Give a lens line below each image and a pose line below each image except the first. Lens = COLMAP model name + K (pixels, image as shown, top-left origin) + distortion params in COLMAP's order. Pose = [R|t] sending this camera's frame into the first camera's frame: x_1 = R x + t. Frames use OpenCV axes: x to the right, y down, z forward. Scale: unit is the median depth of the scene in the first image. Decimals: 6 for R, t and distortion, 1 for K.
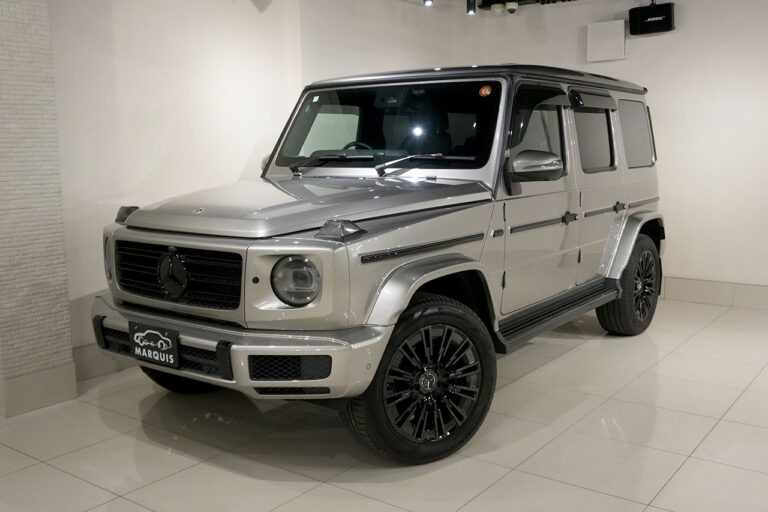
lens RADIAL K [[746.2, 0, 382.5], [0, 746.2, 259.1], [0, 0, 1]] dist [-0.006573, 0.000000]
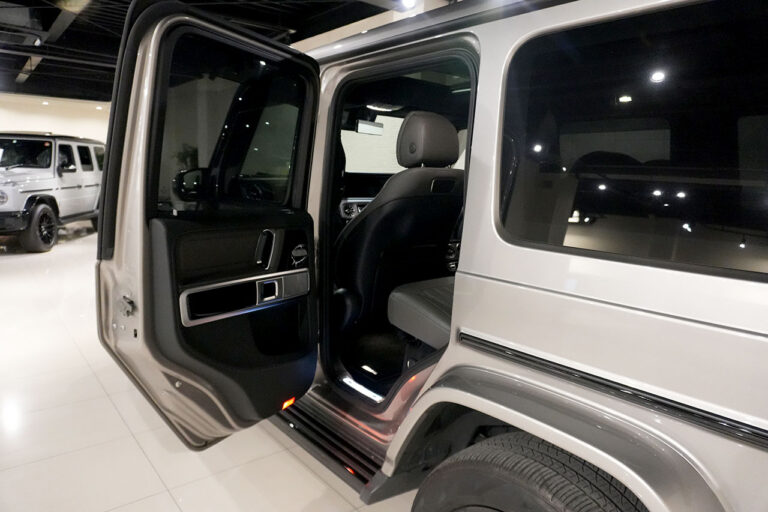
lens RADIAL K [[519.0, 0, 380.6], [0, 519.0, 250.8], [0, 0, 1]] dist [-0.022280, 0.006509]
pose [[0.690369, -0.090883, 0.717726, -0.531654], [0.091722, 0.995068, 0.037776, 0.292799], [-0.717619, 0.039751, 0.695300, -1.631554]]
